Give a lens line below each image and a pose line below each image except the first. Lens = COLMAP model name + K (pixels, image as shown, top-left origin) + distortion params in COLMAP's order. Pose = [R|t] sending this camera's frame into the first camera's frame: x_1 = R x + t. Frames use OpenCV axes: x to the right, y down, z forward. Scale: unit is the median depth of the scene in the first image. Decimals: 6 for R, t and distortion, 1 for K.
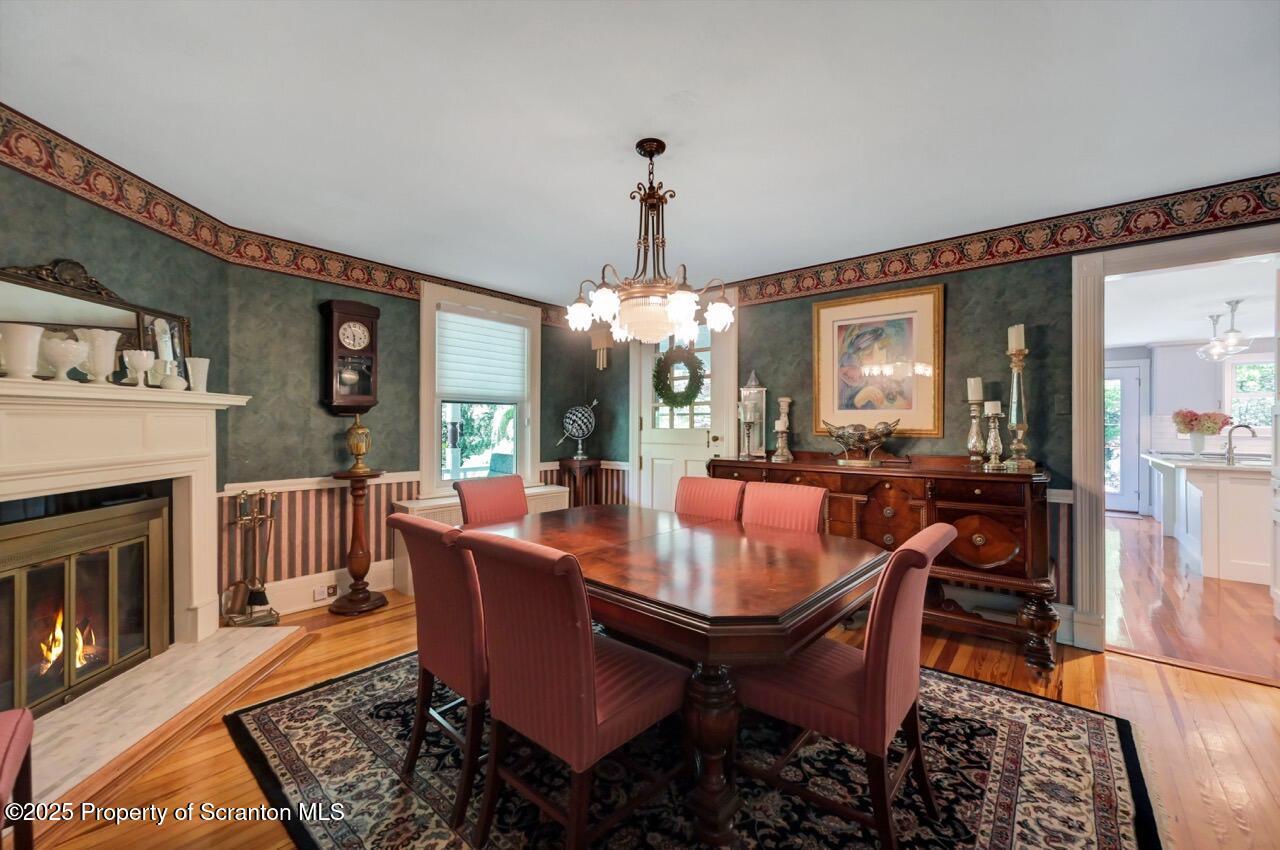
lens RADIAL K [[506.4, 0, 638.1], [0, 506.4, 424.3], [0, 0, 1]] dist [-0.000968, -0.000009]
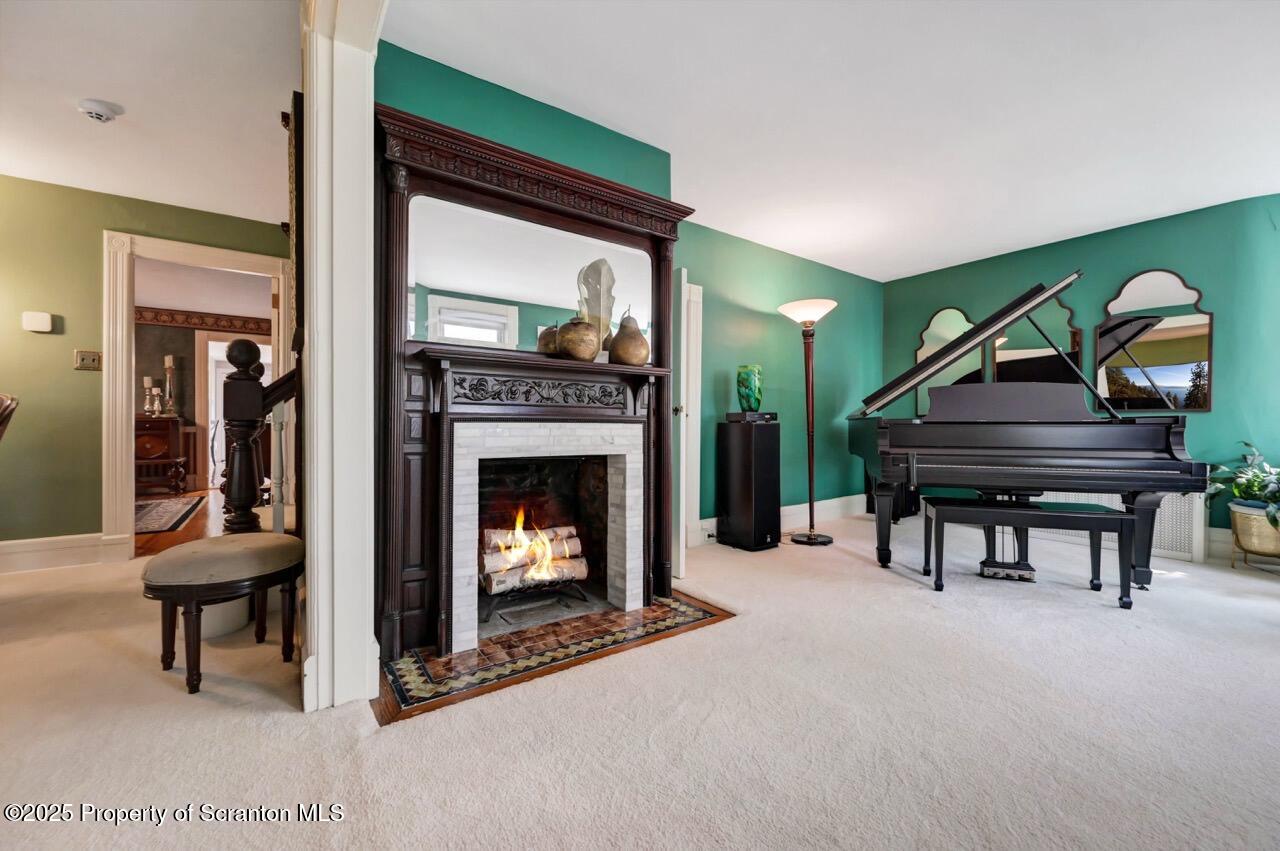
lens RADIAL K [[506.4, 0, 641.6], [0, 506.4, 425.0], [0, 0, 1]] dist [-0.000968, -0.000009]
pose [[0.245924, -0.000229, 0.969289, -0.952527], [0.003619, 0.999993, -0.000682, 0.129621], [-0.969282, 0.003676, 0.245923, -1.646693]]
